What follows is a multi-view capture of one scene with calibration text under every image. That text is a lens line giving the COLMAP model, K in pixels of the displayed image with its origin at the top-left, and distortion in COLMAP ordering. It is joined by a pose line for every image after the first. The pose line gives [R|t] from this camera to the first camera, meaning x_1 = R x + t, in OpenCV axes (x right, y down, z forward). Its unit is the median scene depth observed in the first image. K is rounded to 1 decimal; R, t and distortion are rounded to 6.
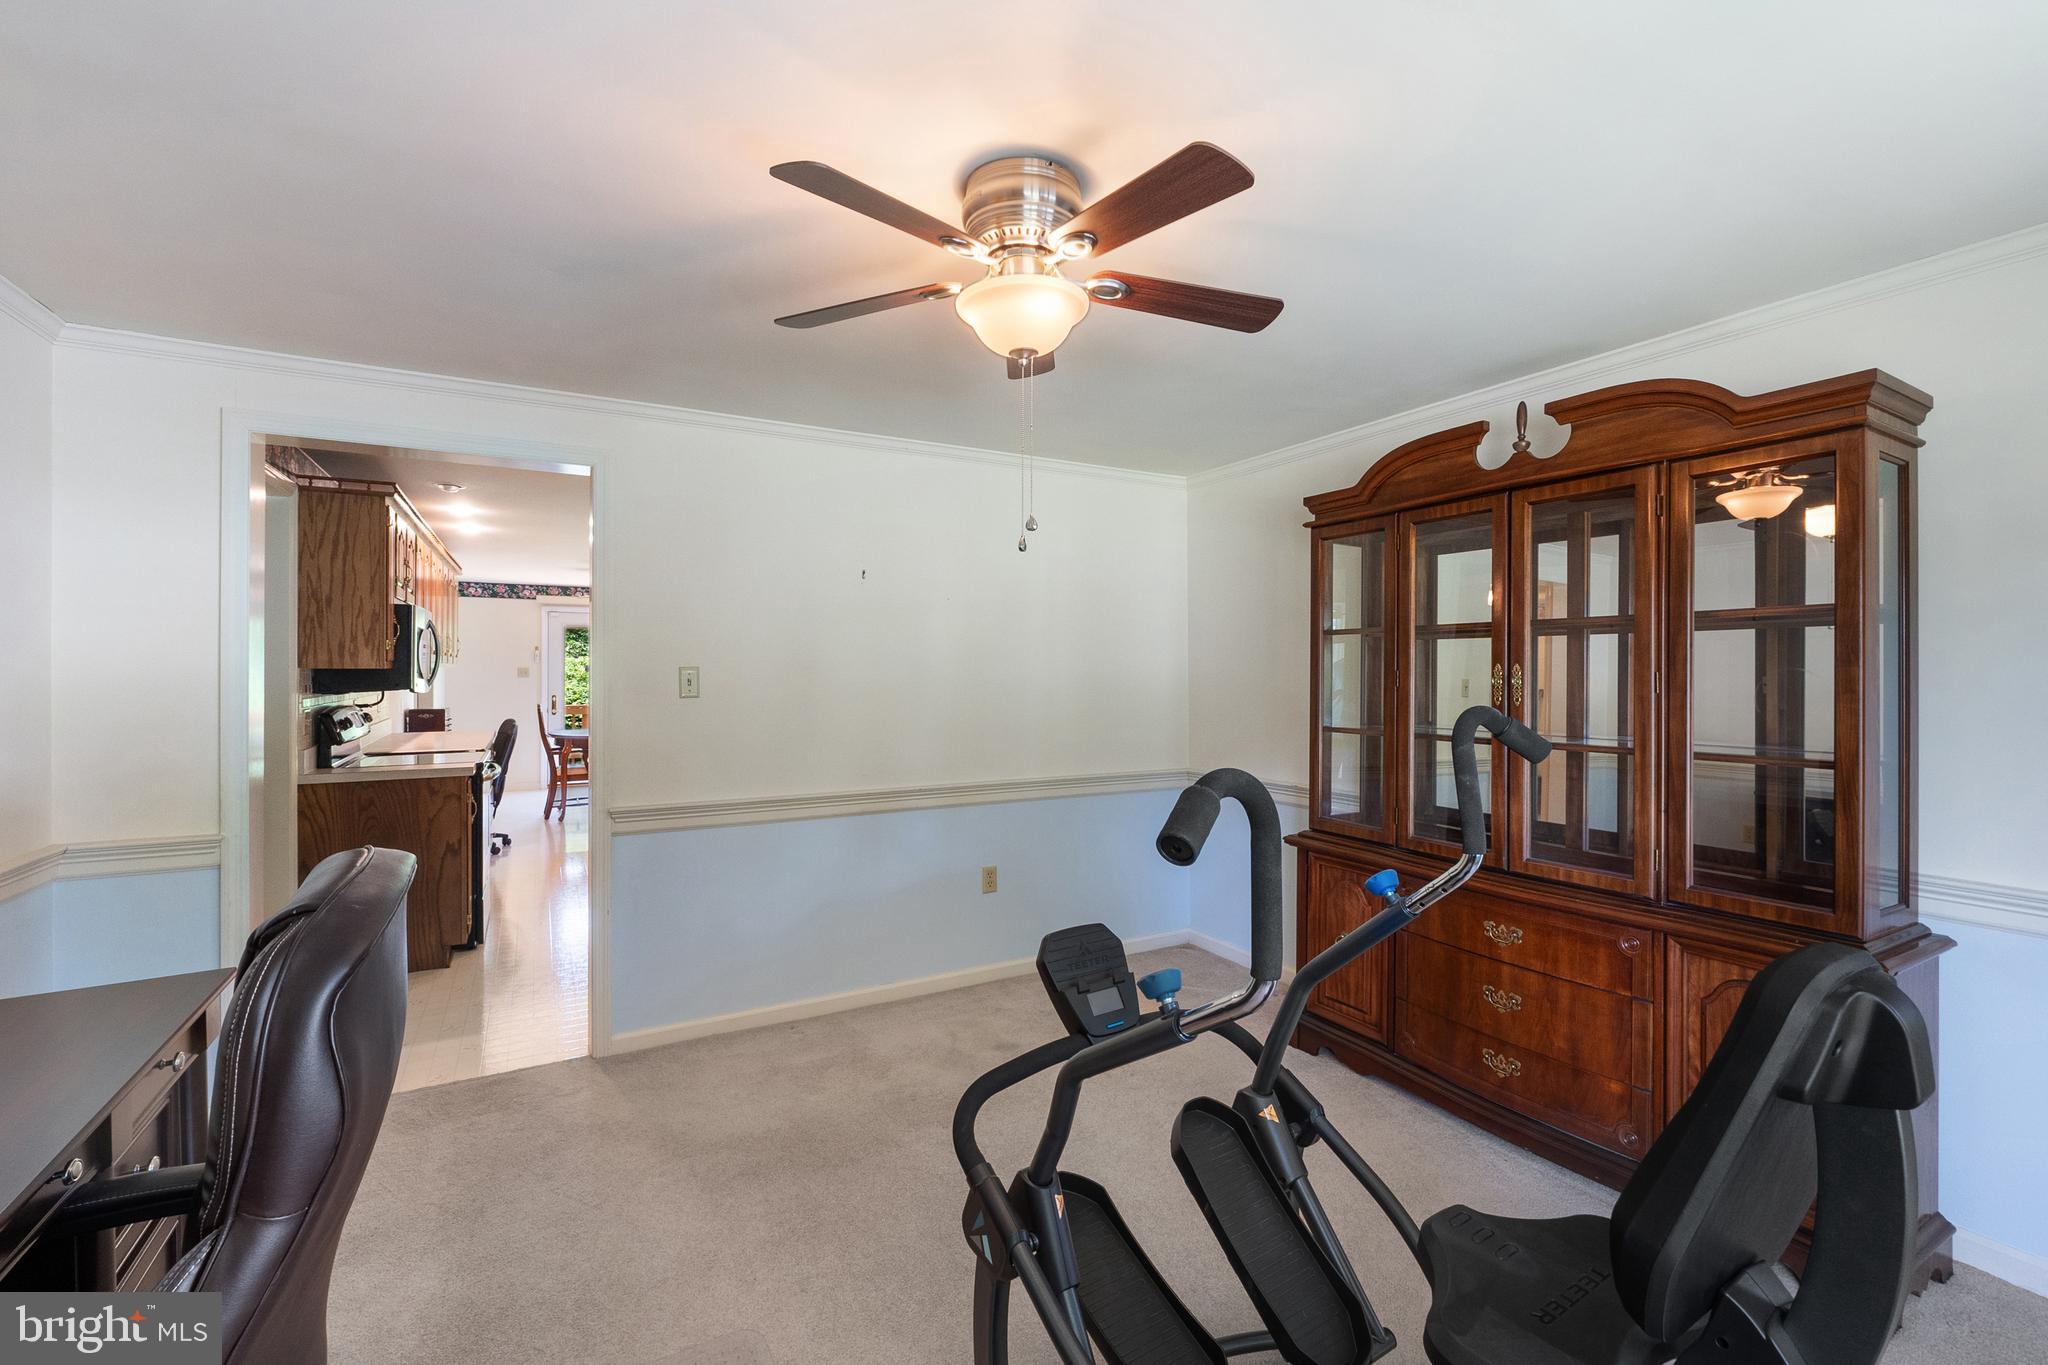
lens RADIAL K [[878.1, 0, 1013.0], [0, 878.1, 676.1], [0, 0, 1]] dist [-0.004016, -0.002480]
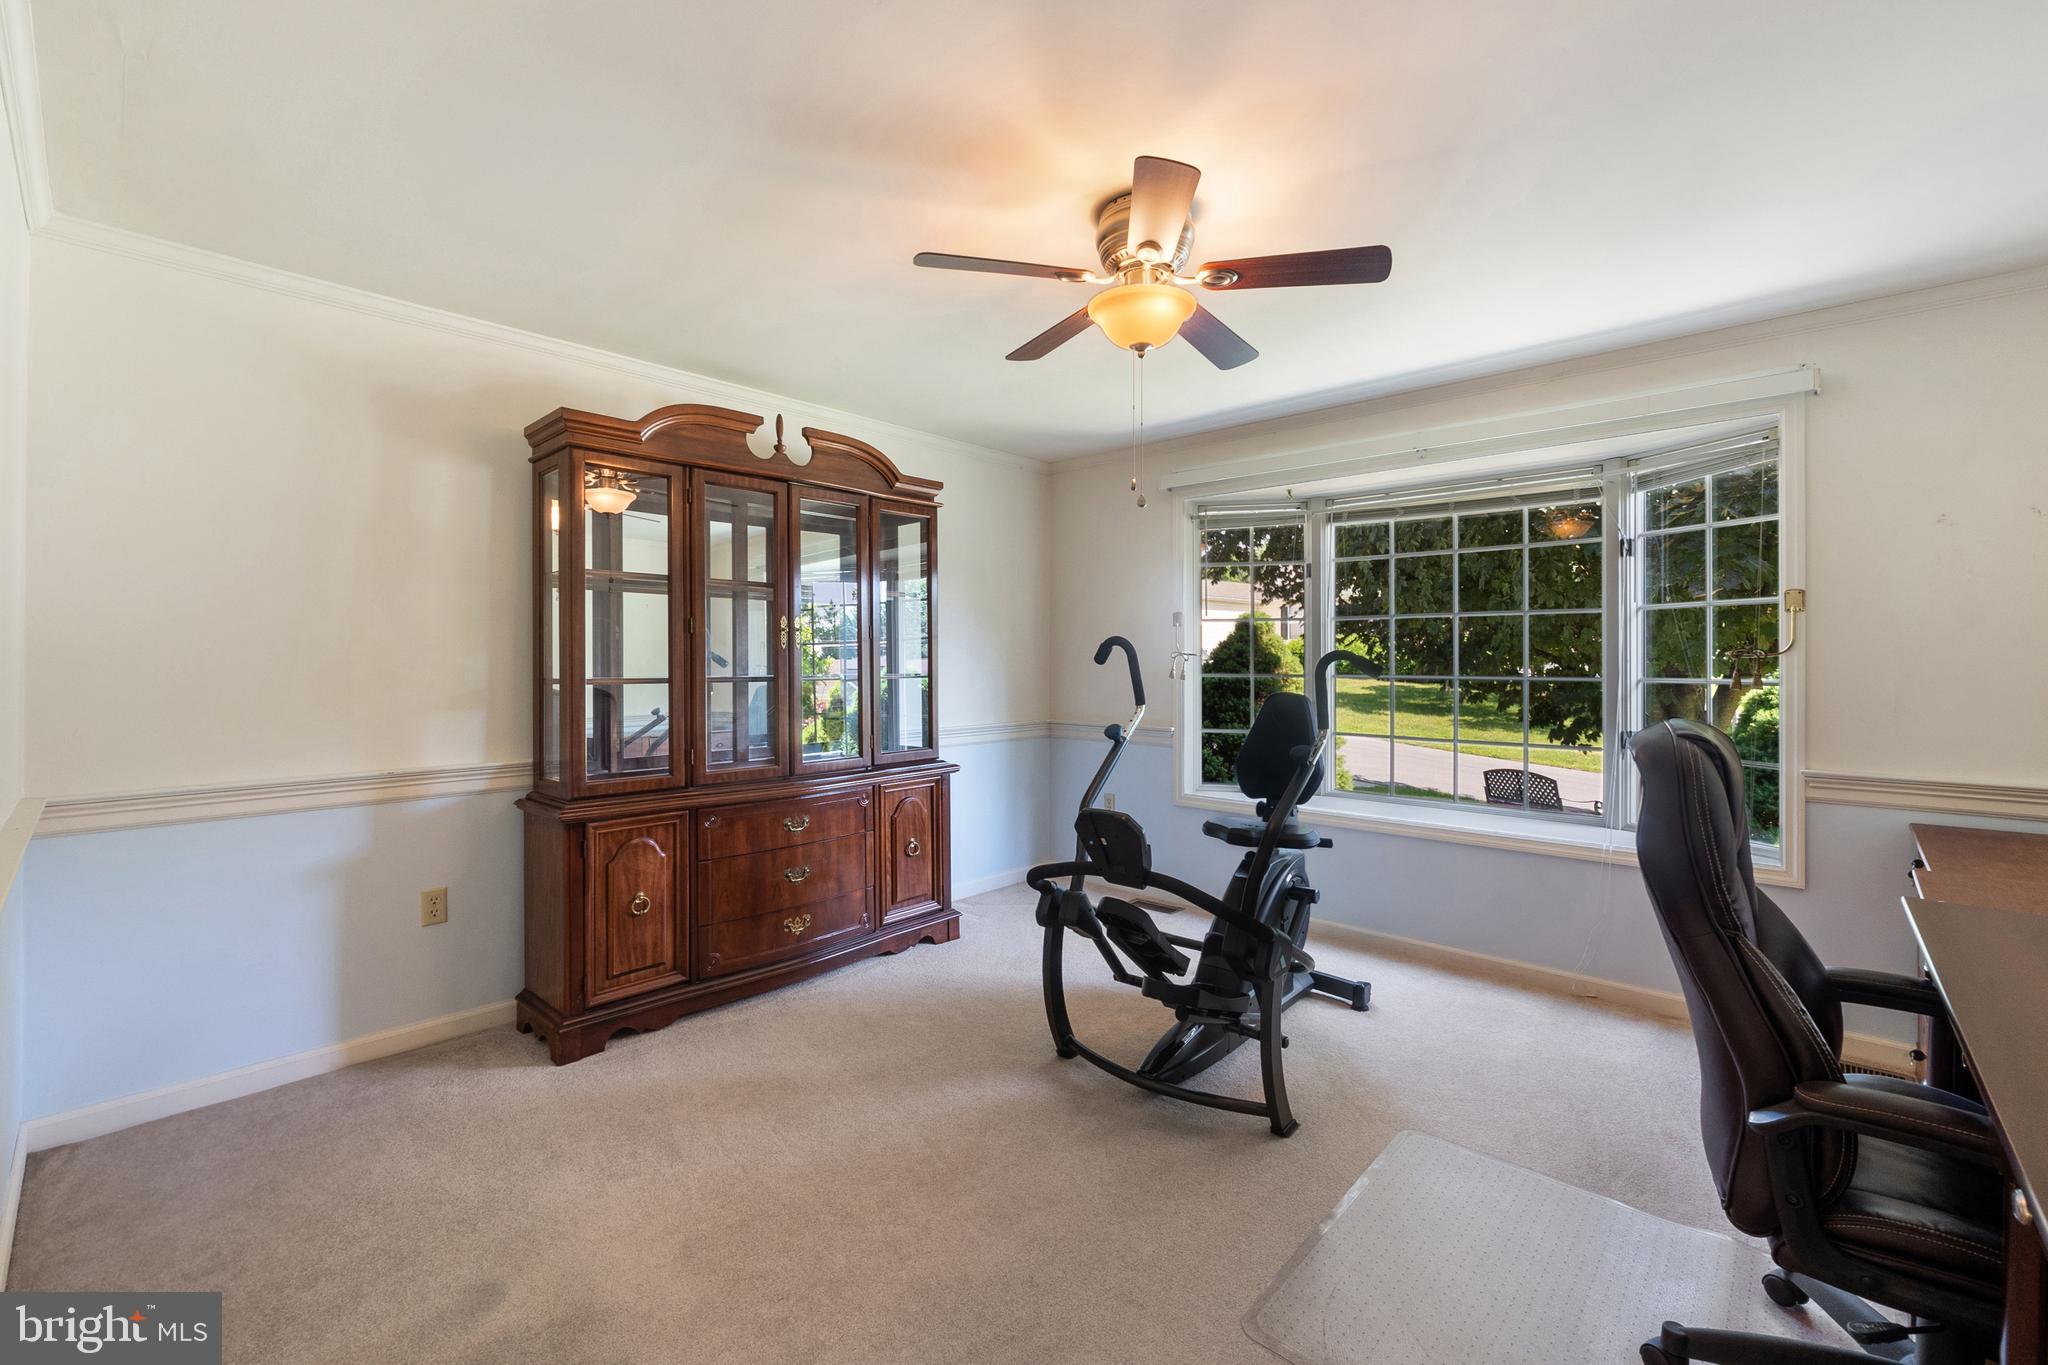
lens RADIAL K [[878.1, 0, 1029.2], [0, 878.1, 675.3], [0, 0, 1]] dist [-0.004016, -0.002480]
pose [[-0.327066, -0.025232, 0.944665, -0.566413], [0.000318, 0.999640, 0.026810, 0.027671], [-0.945002, 0.009069, -0.326940, 0.797391]]
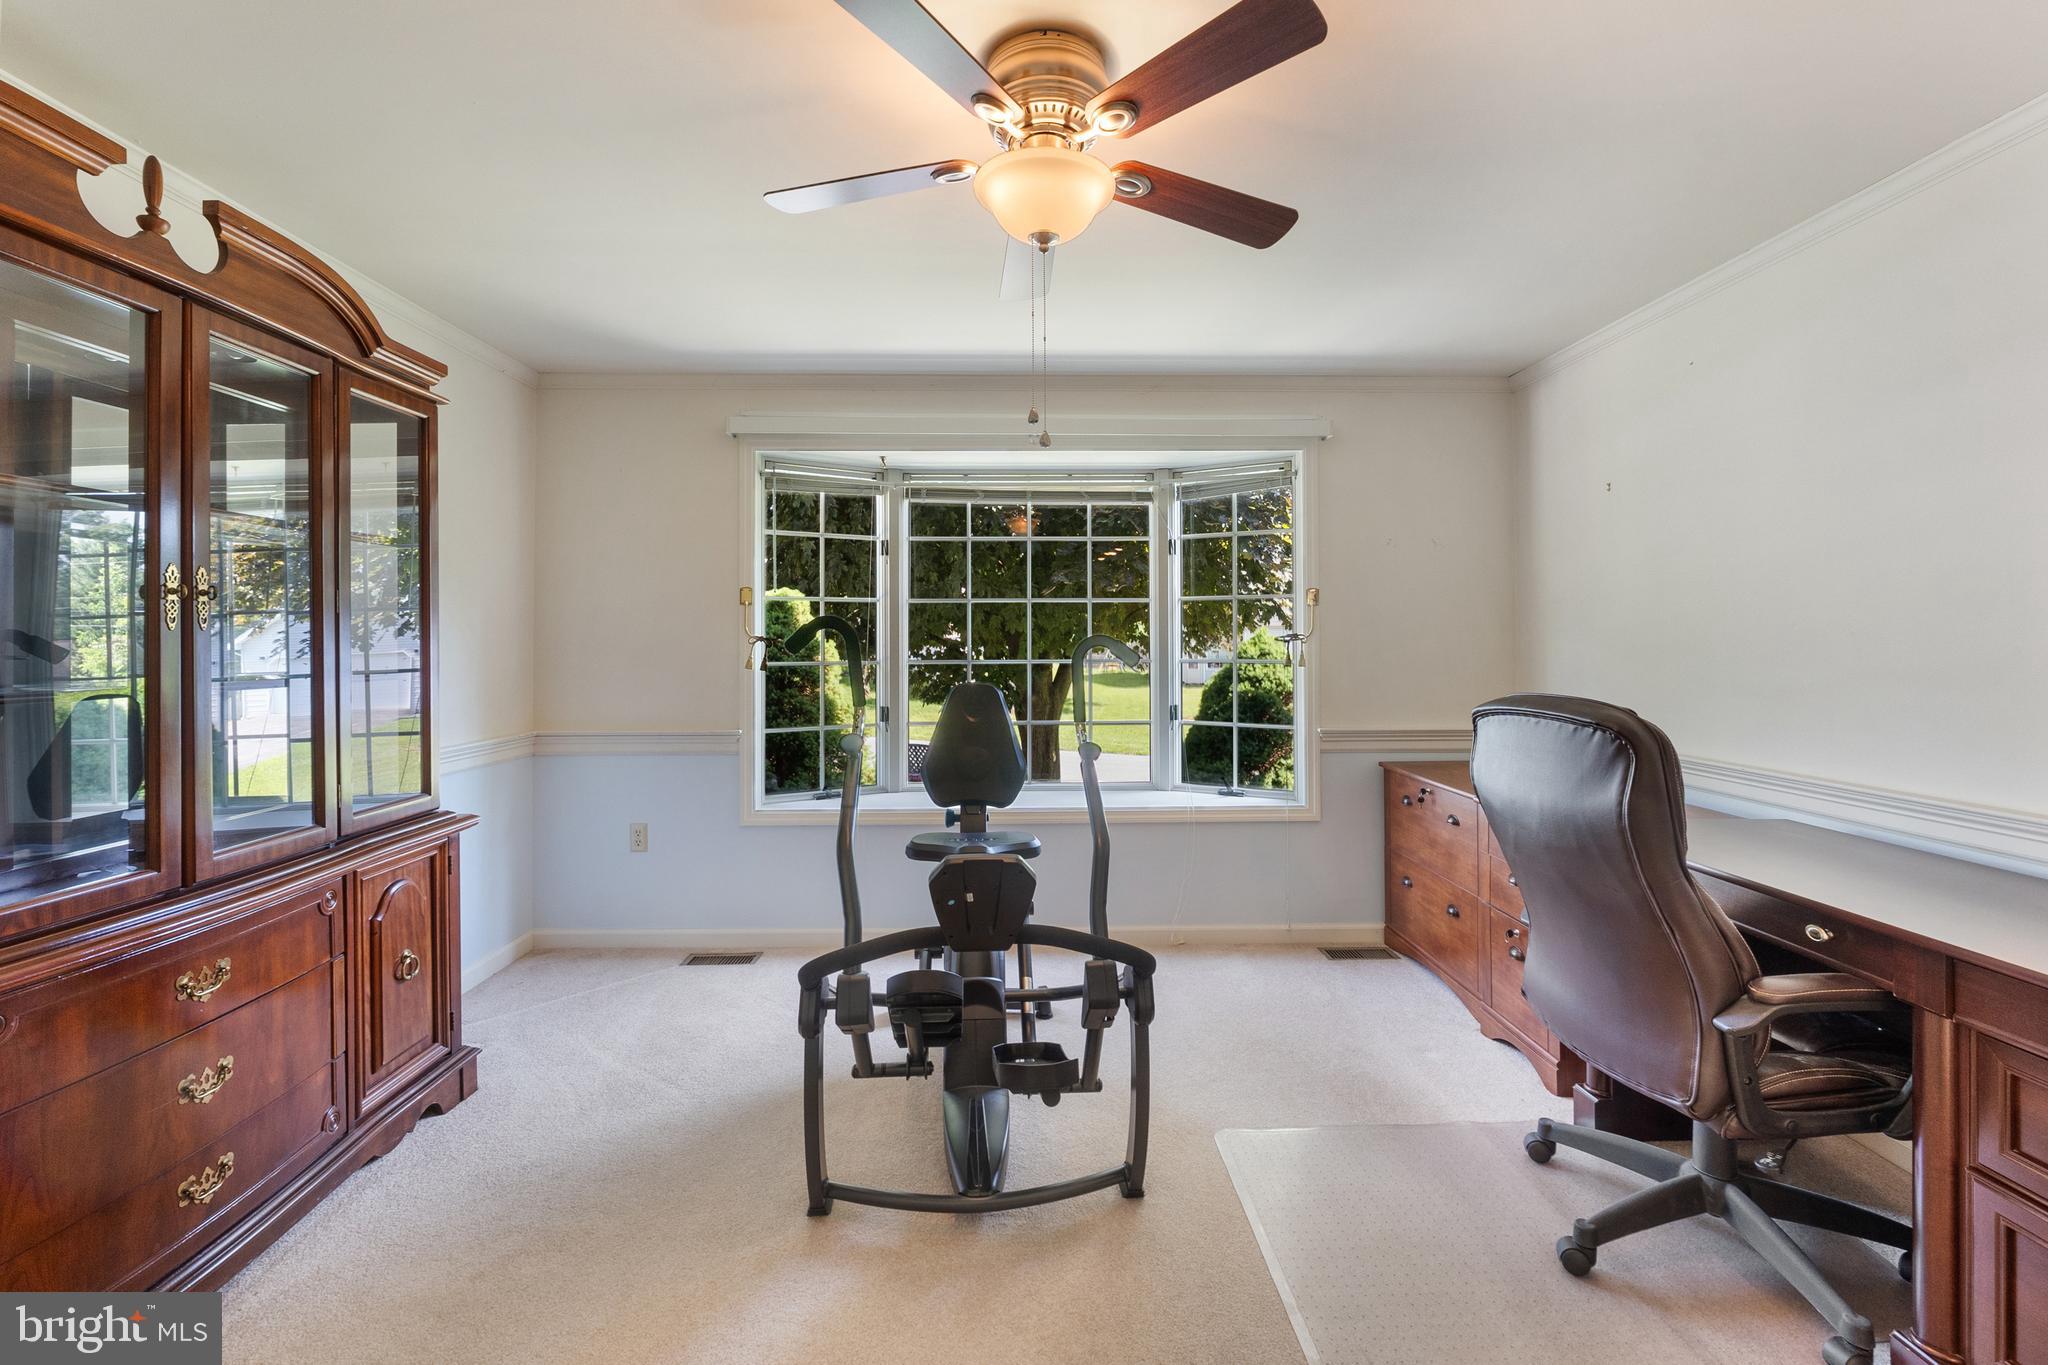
lens RADIAL K [[878.1, 0, 1037.0], [0, 878.1, 638.4], [0, 0, 1]] dist [-0.004016, -0.002480]
pose [[-0.894317, -0.002273, 0.447427, -0.205074], [-0.001038, 0.999995, 0.003006, 0.026942], [-0.447432, 0.002224, -0.894315, 0.945701]]
